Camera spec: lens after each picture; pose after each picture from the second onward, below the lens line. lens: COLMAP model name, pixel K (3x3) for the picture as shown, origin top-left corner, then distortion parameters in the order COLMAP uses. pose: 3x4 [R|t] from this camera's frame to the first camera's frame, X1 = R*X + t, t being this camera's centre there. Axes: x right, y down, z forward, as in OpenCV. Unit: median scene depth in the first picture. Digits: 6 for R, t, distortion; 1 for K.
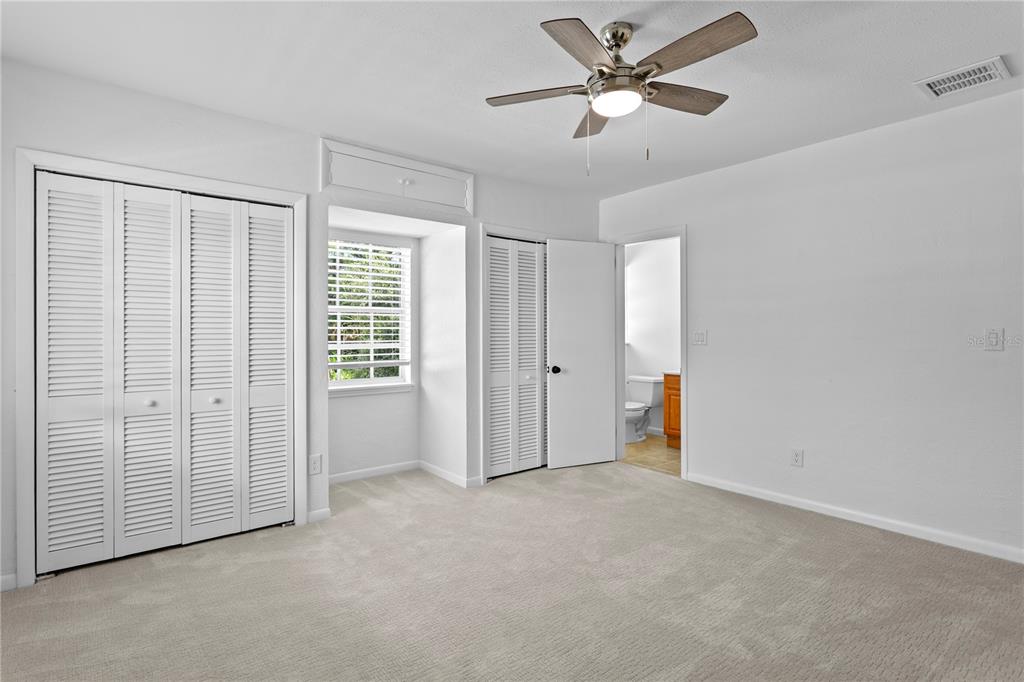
lens RADIAL K [[533.1, 0, 508.0], [0, 533.1, 335.9], [0, 0, 1]] dist [0.003031, -0.002141]
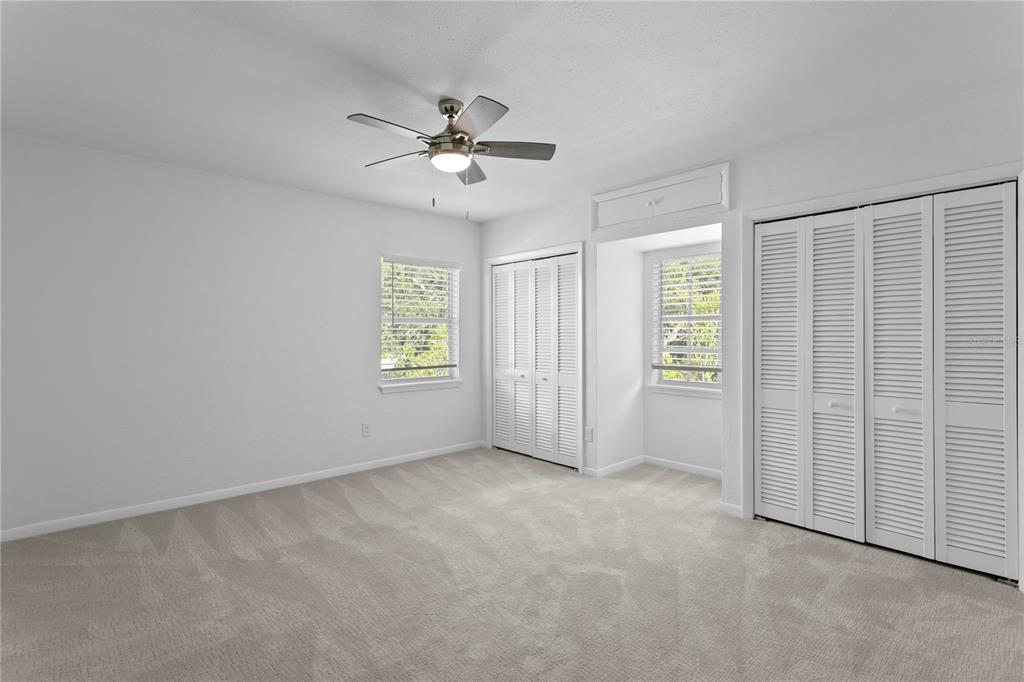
lens RADIAL K [[484.9, 0, 505.5], [0, 484.9, 343.2], [0, 0, 1]] dist [0.000929, 0.000659]
pose [[0.053204, 0.011323, -0.998519, 0.792429], [-0.012947, 0.999859, 0.010649, -0.004980], [0.998500, 0.012361, 0.053344, 0.643280]]
